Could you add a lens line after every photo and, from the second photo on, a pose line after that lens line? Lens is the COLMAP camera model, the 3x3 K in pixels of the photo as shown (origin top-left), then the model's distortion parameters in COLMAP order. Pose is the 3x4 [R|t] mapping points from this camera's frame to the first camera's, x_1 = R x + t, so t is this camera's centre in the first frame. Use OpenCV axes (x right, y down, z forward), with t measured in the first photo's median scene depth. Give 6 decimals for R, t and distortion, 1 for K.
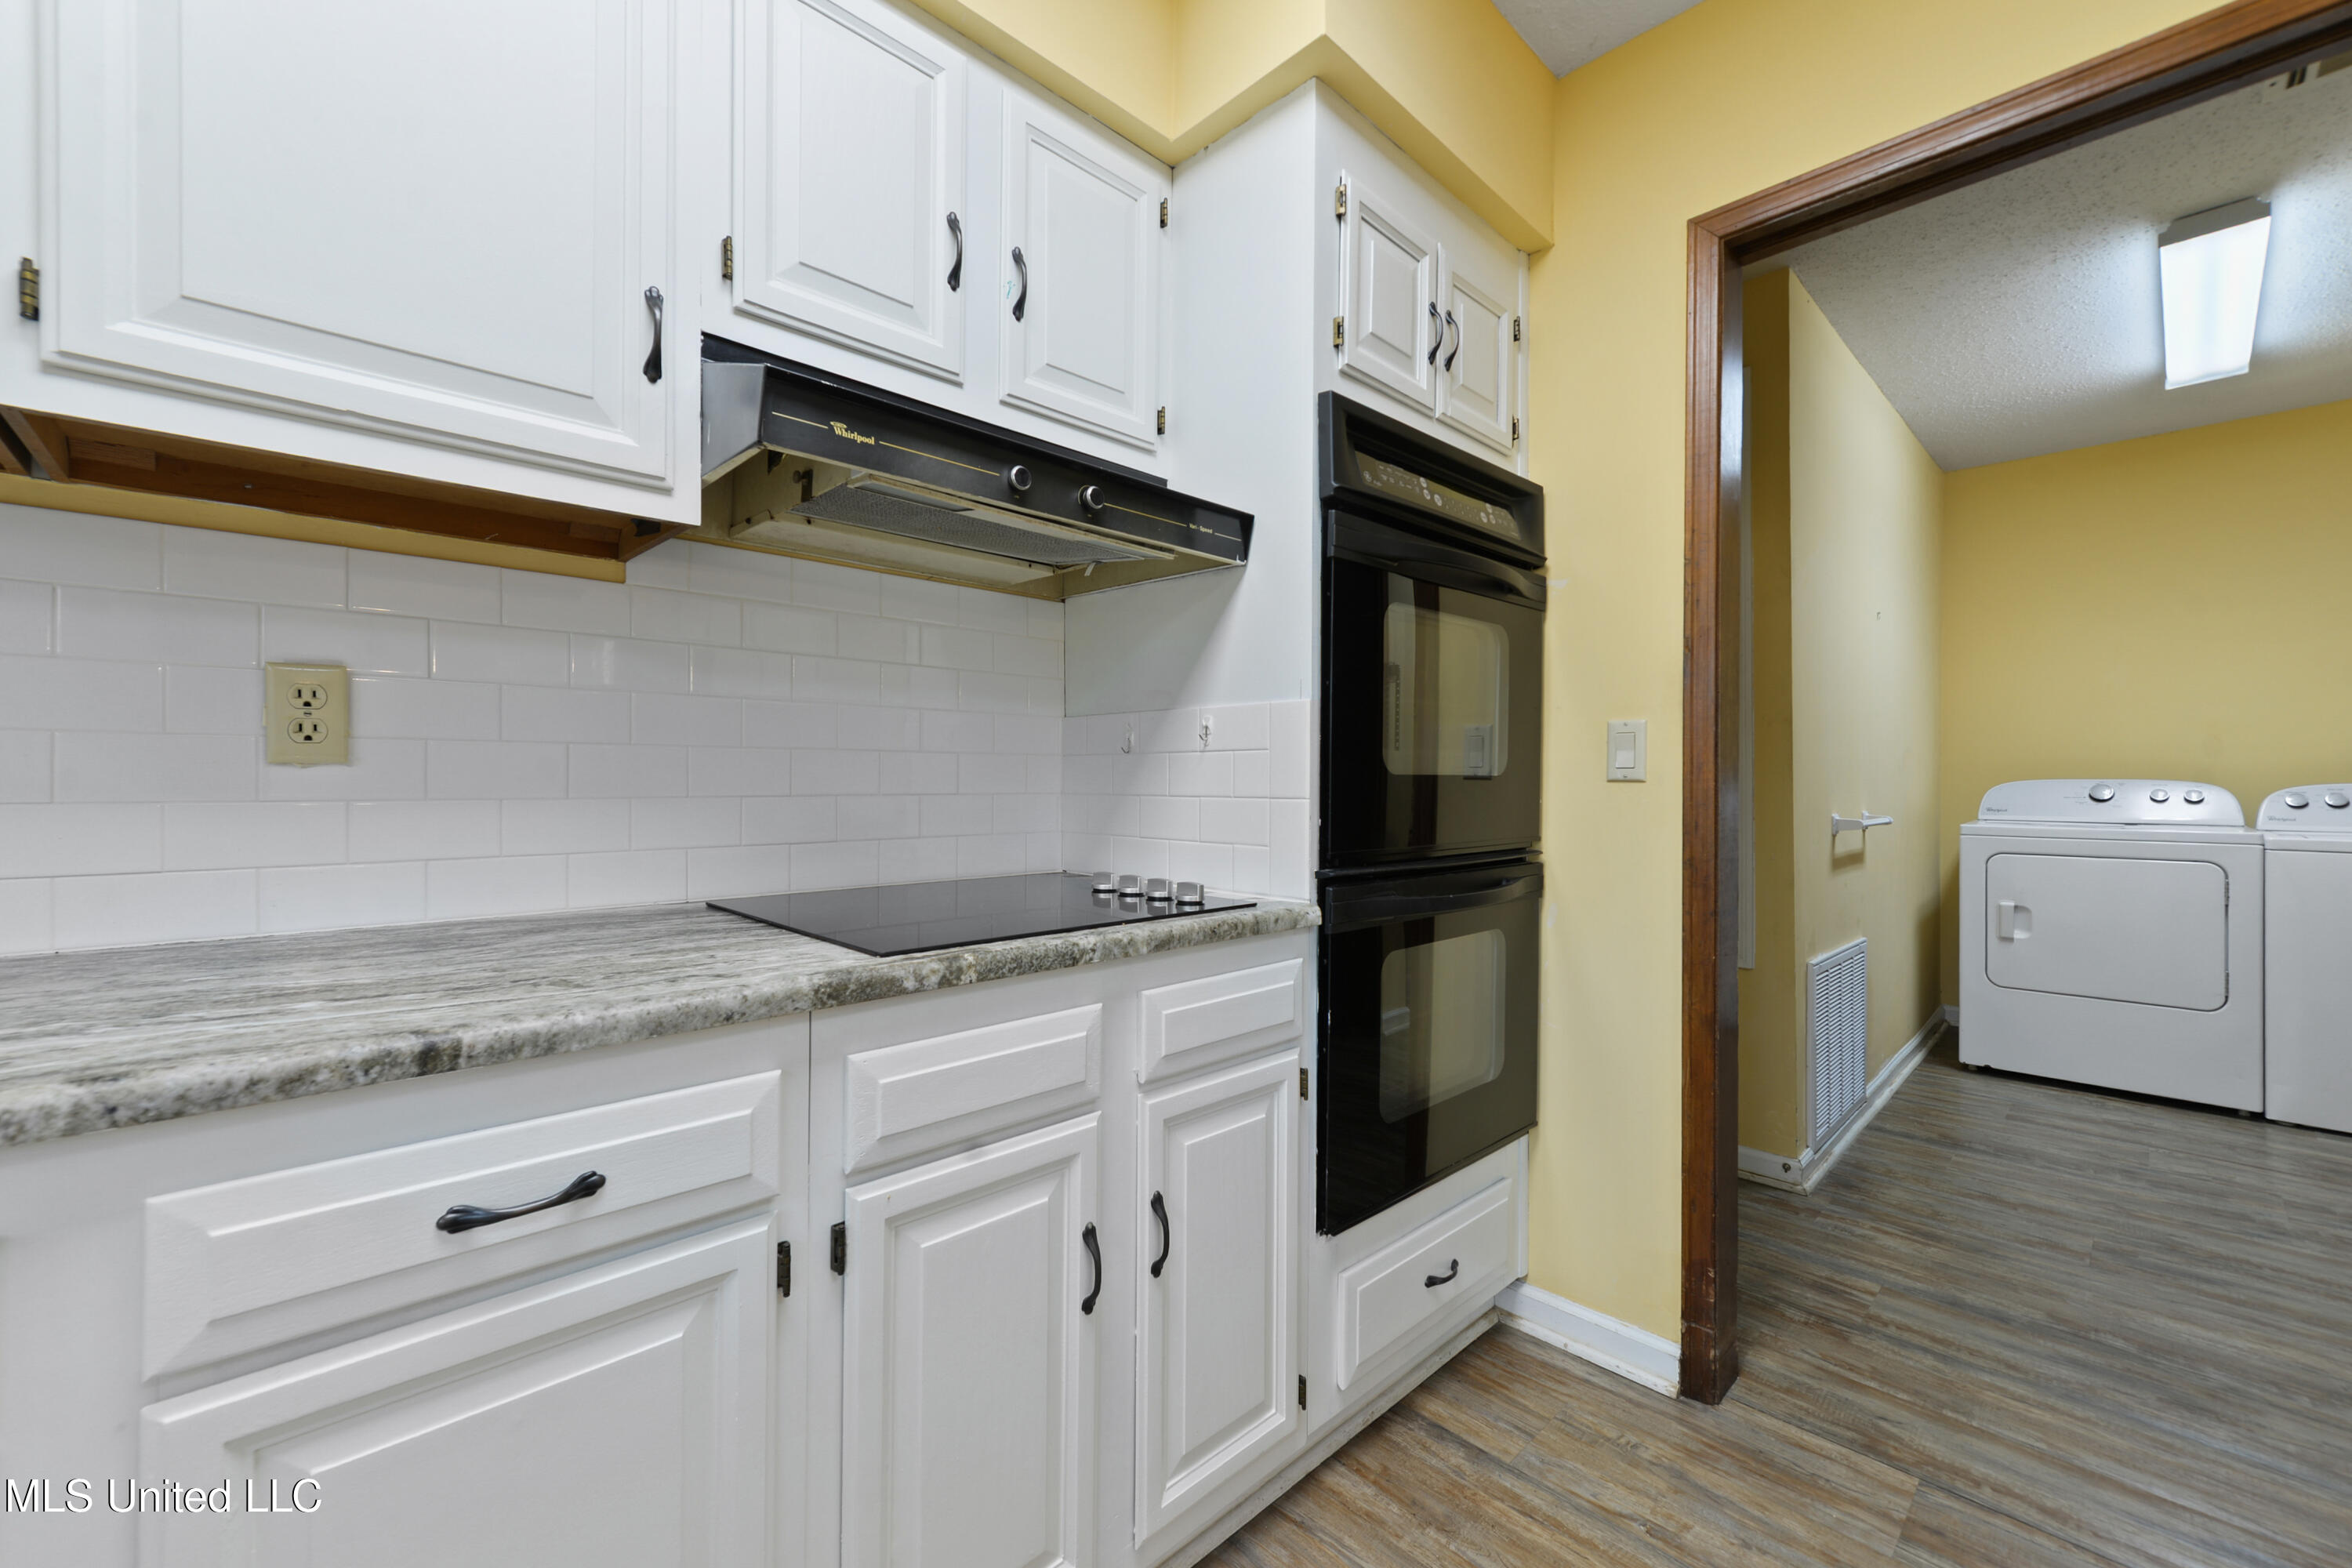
lens RADIAL K [[939.8, 0, 1162.0], [0, 939.8, 783.4], [0, 0, 1]] dist [0.001371, 0.000436]
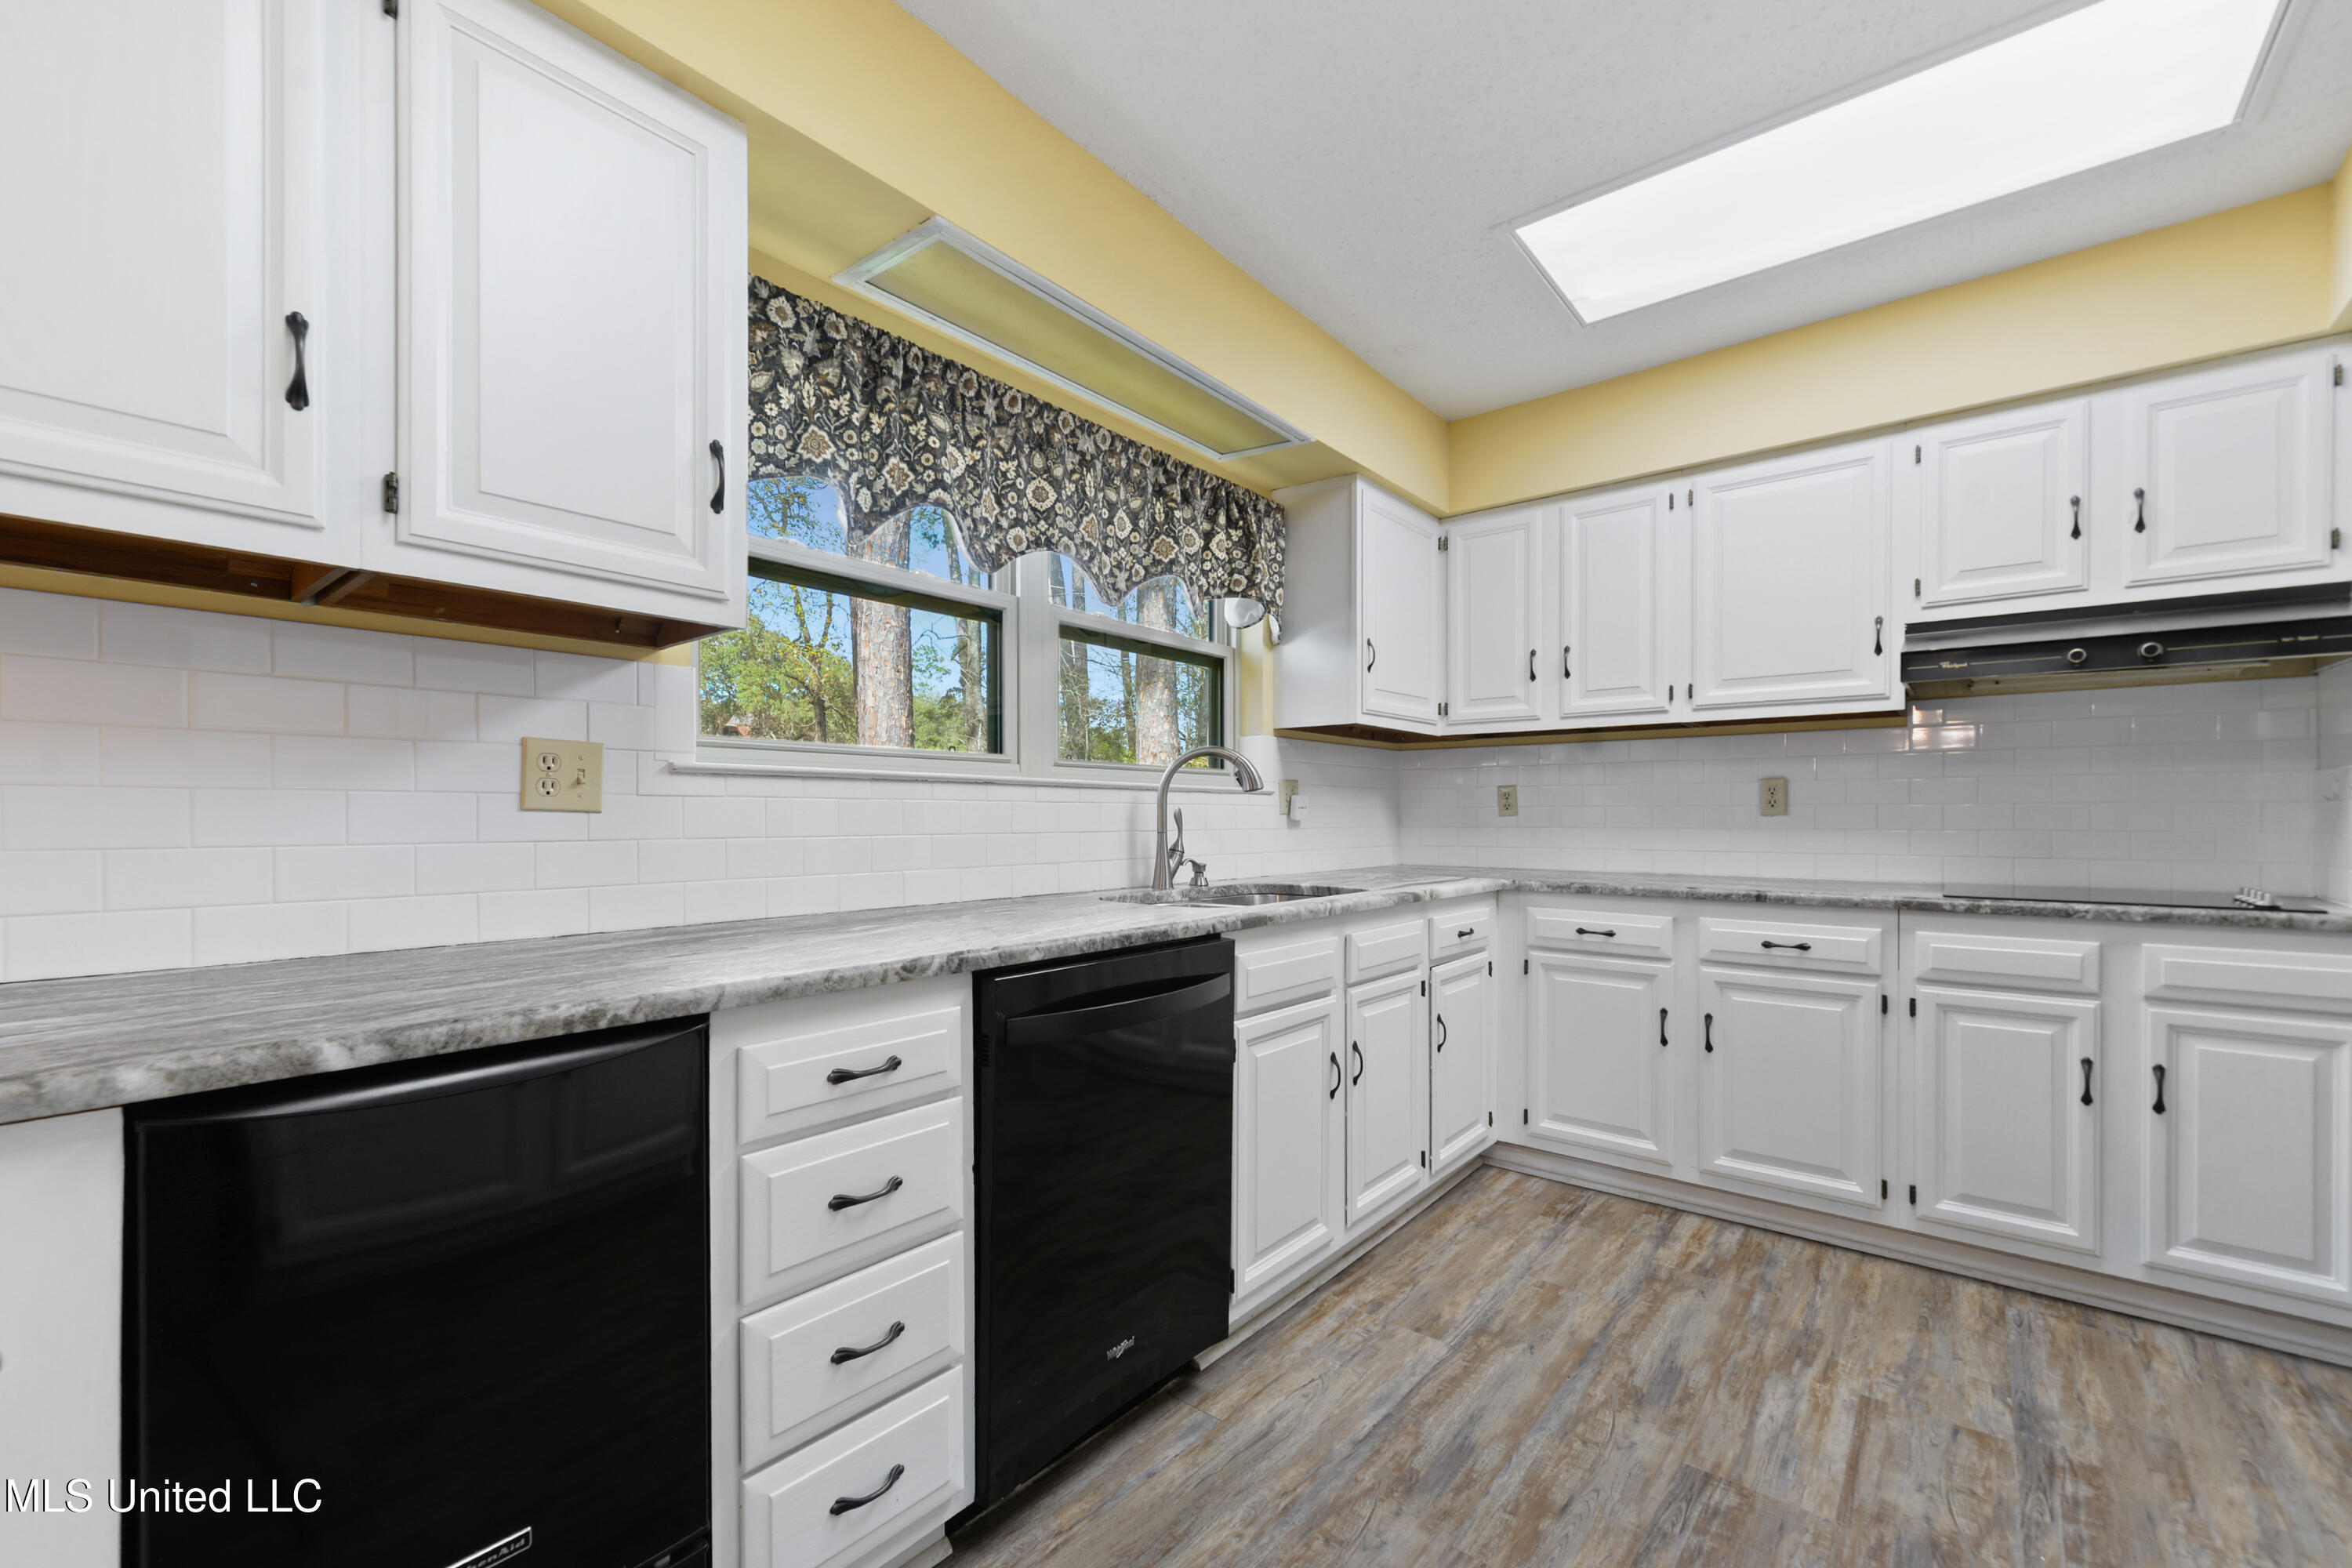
lens RADIAL K [[939.8, 0, 1166.9], [0, 939.8, 806.8], [0, 0, 1]] dist [0.001371, 0.000436]
pose [[0.112206, -0.011274, -0.993621, 1.584660], [-0.000914, 0.999934, -0.011449, -0.012062], [0.993685, 0.002193, 0.112188, -1.038116]]
